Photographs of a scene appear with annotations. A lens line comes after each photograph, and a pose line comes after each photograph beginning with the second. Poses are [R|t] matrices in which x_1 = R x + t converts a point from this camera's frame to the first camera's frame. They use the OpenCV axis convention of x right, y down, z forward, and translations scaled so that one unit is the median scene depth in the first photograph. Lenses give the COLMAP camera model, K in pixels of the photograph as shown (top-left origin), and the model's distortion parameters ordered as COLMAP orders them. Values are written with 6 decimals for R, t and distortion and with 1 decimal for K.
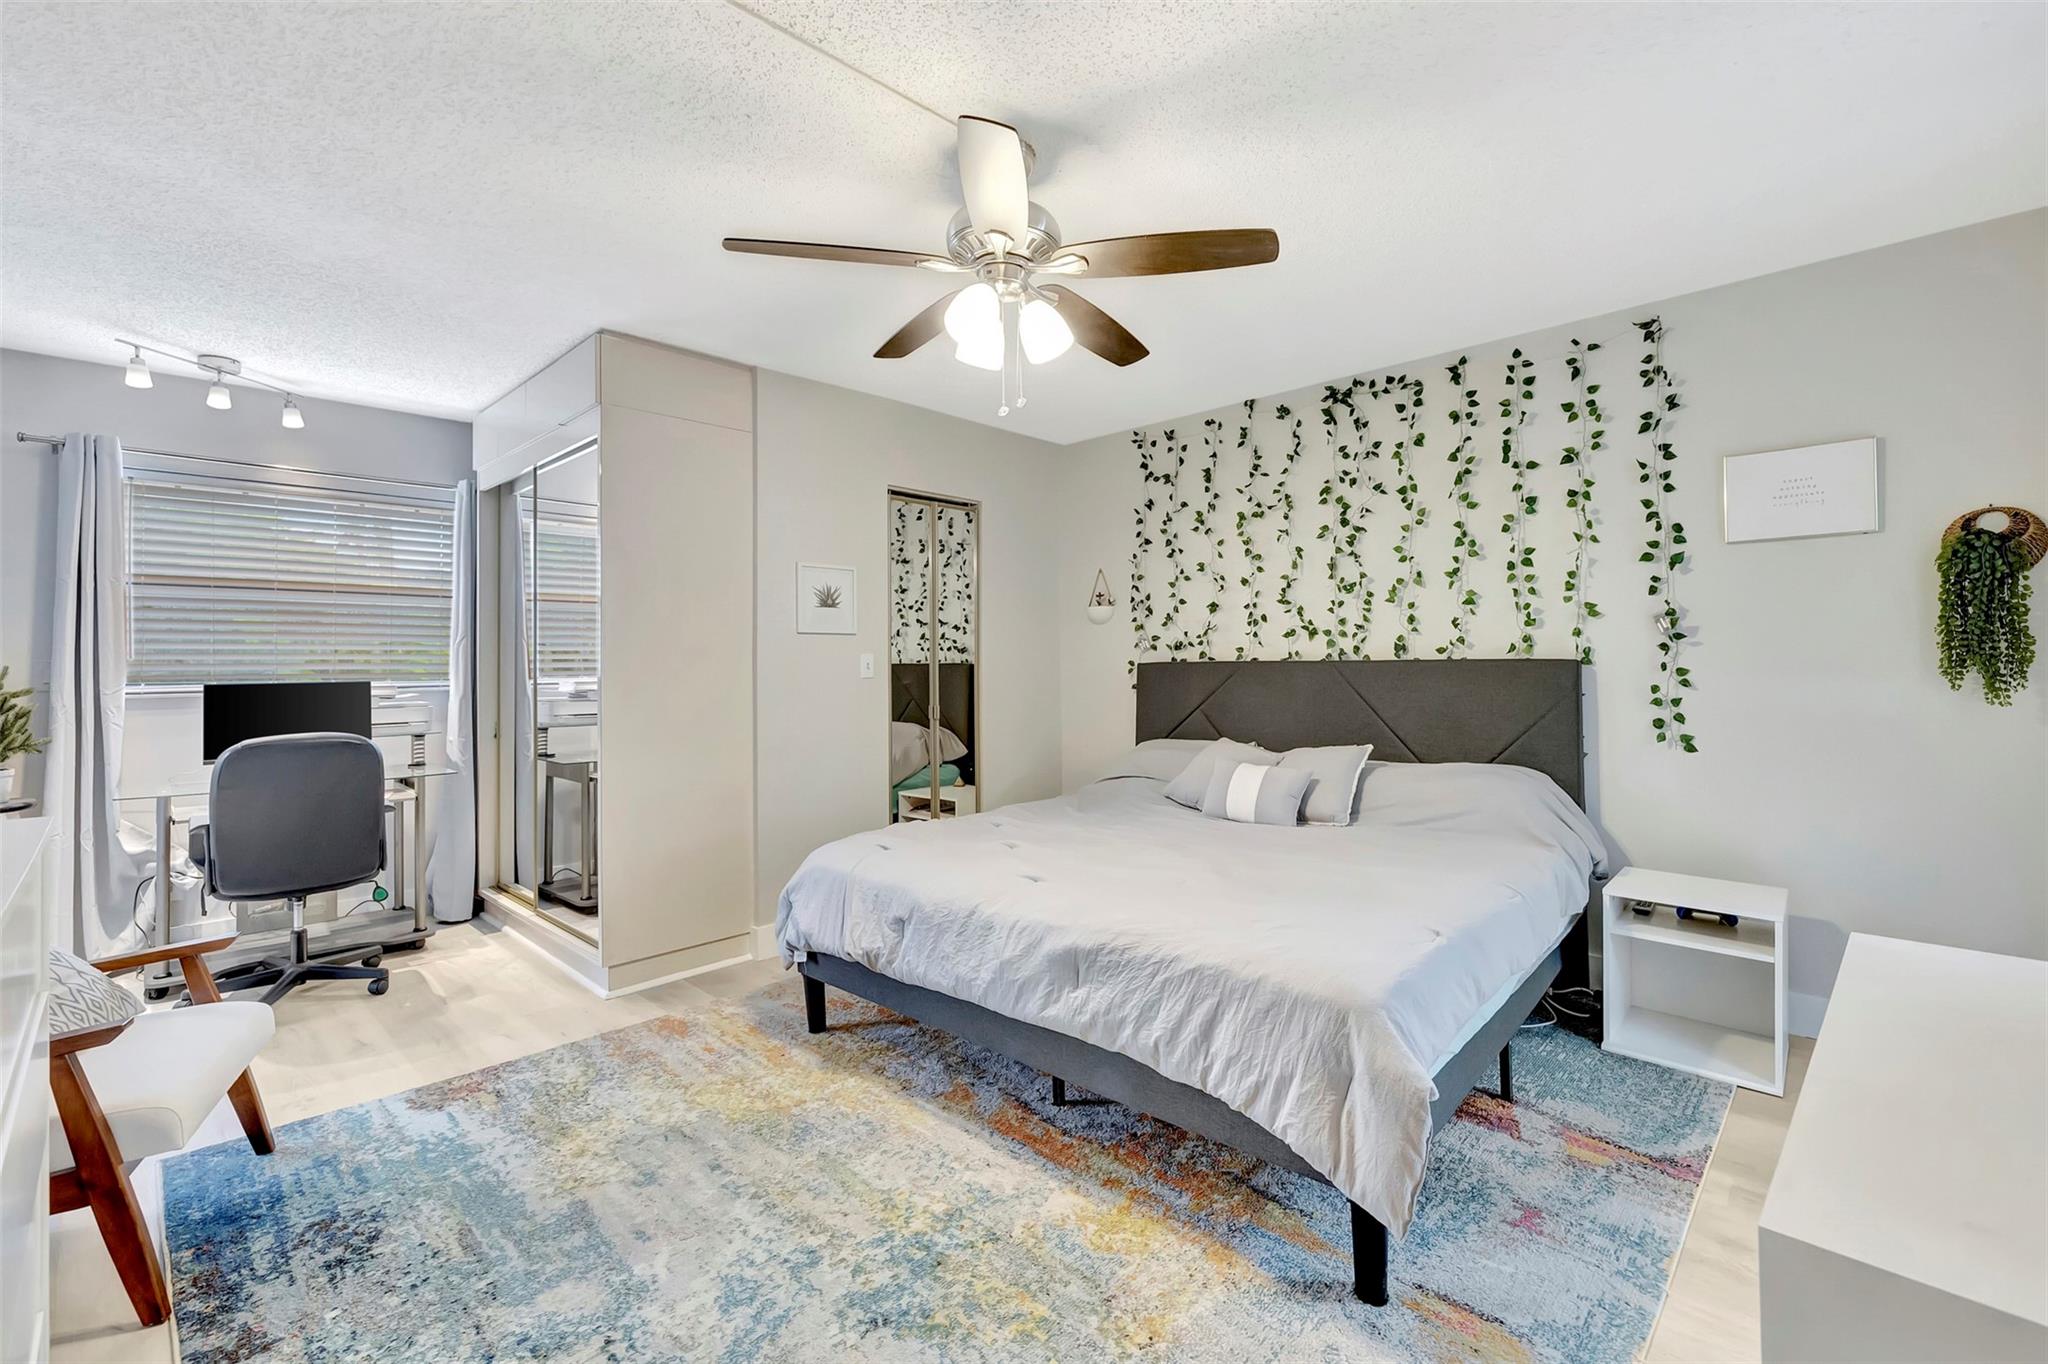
lens RADIAL K [[861.6, 0, 1018.1], [0, 861.6, 669.0], [0, 0, 1]] dist [0.002505, 0.000359]
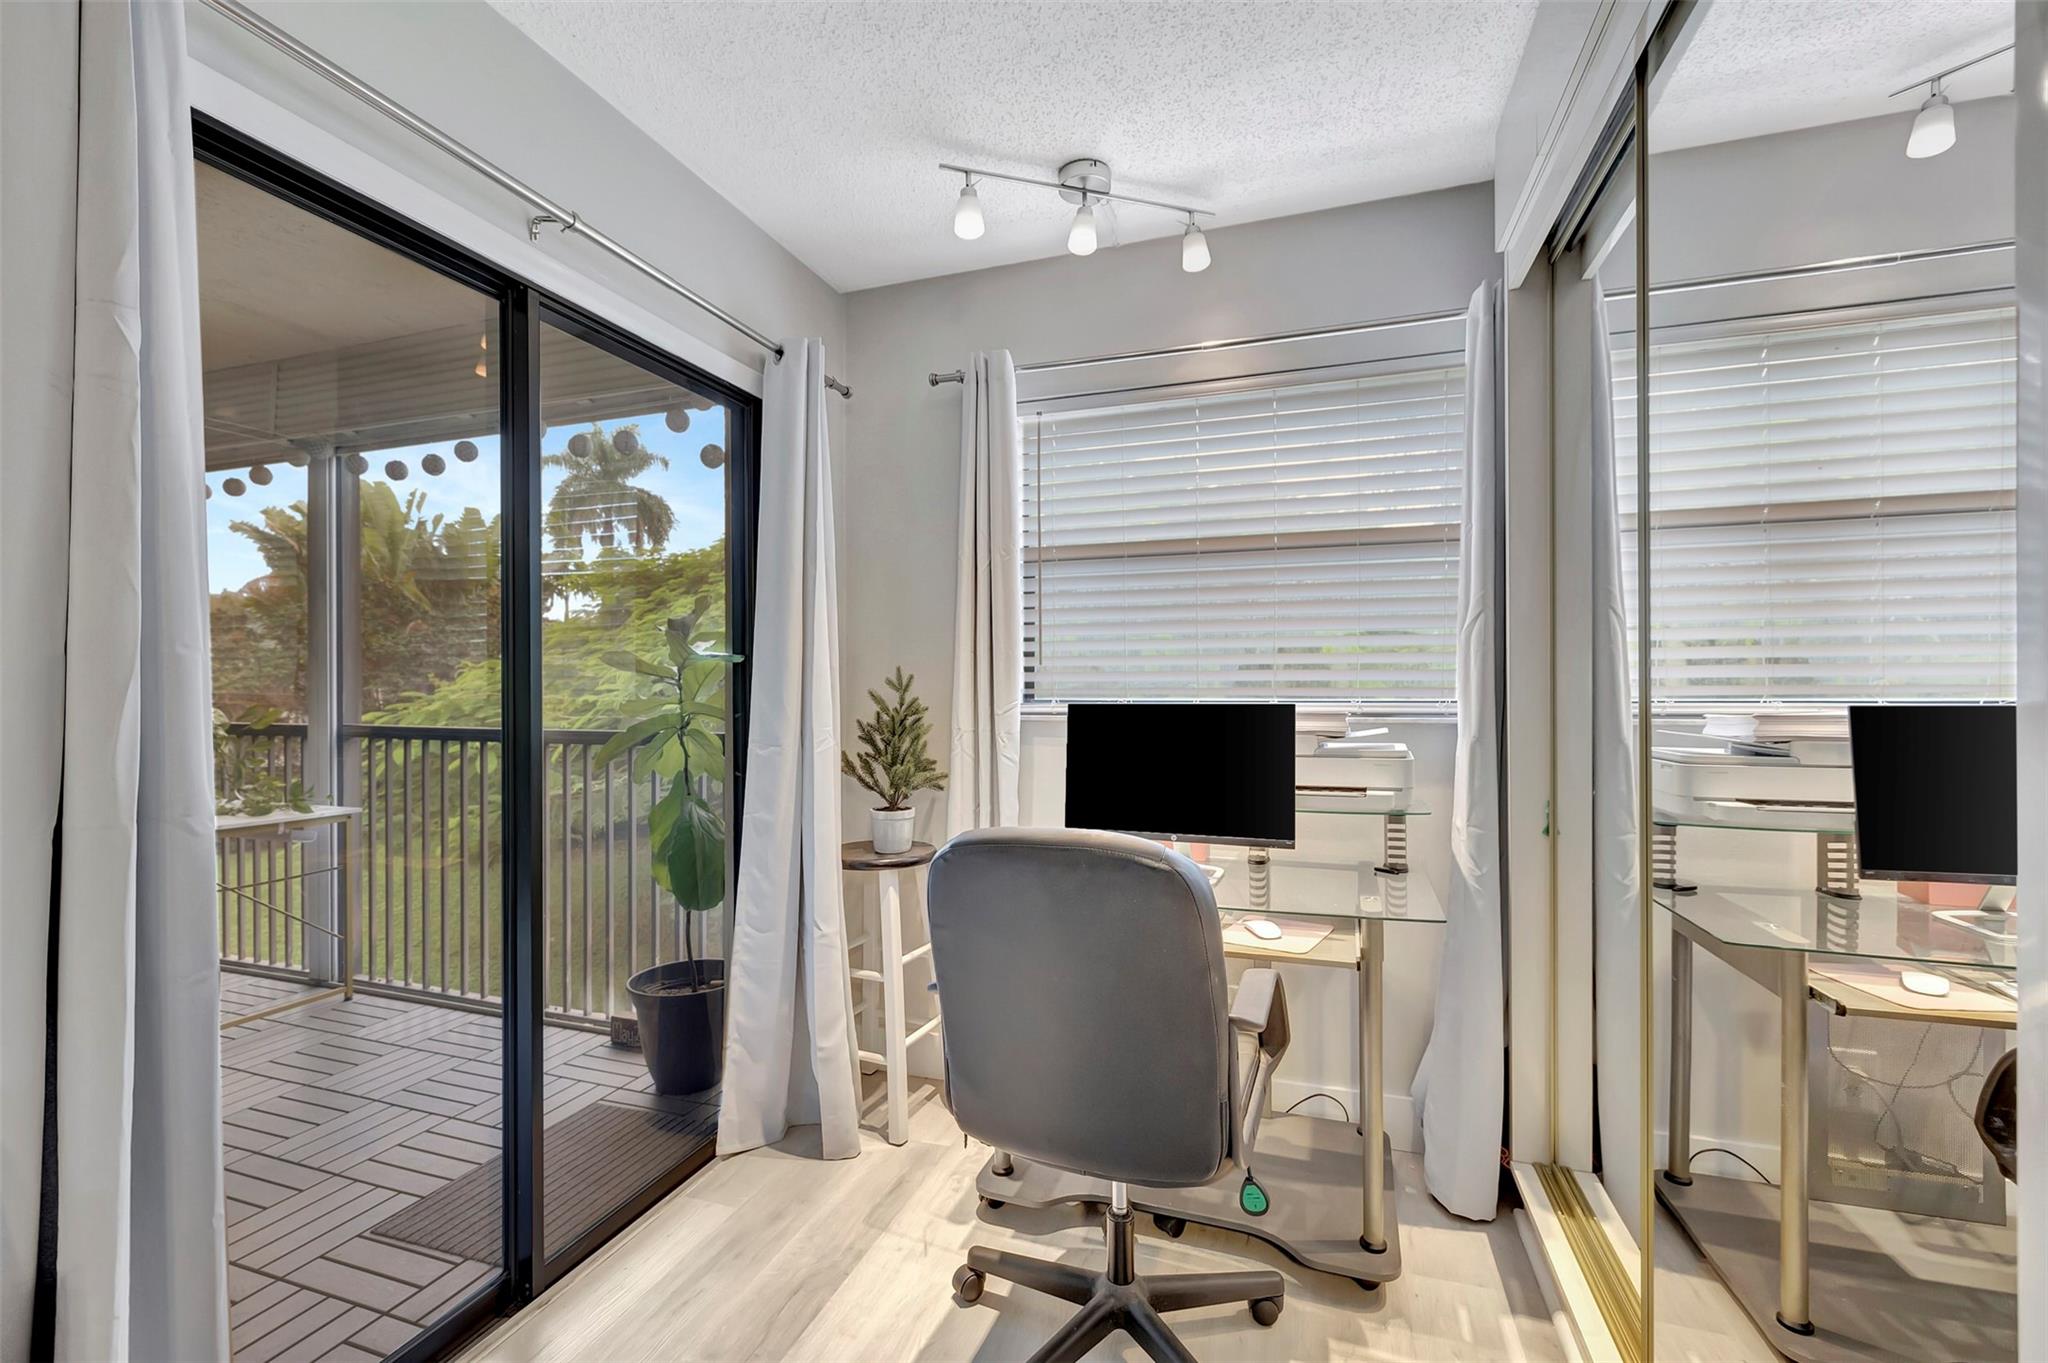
lens RADIAL K [[856.6, 0, 1014.9], [0, 856.6, 681.7], [0, 0, 1]] dist [0.000692, 0.000198]
pose [[0.415626, -0.000747, -0.909535, -0.326701], [0.001275, 0.999999, -0.000239, 0.001621], [0.909535, -0.001061, 0.415627, 0.582078]]
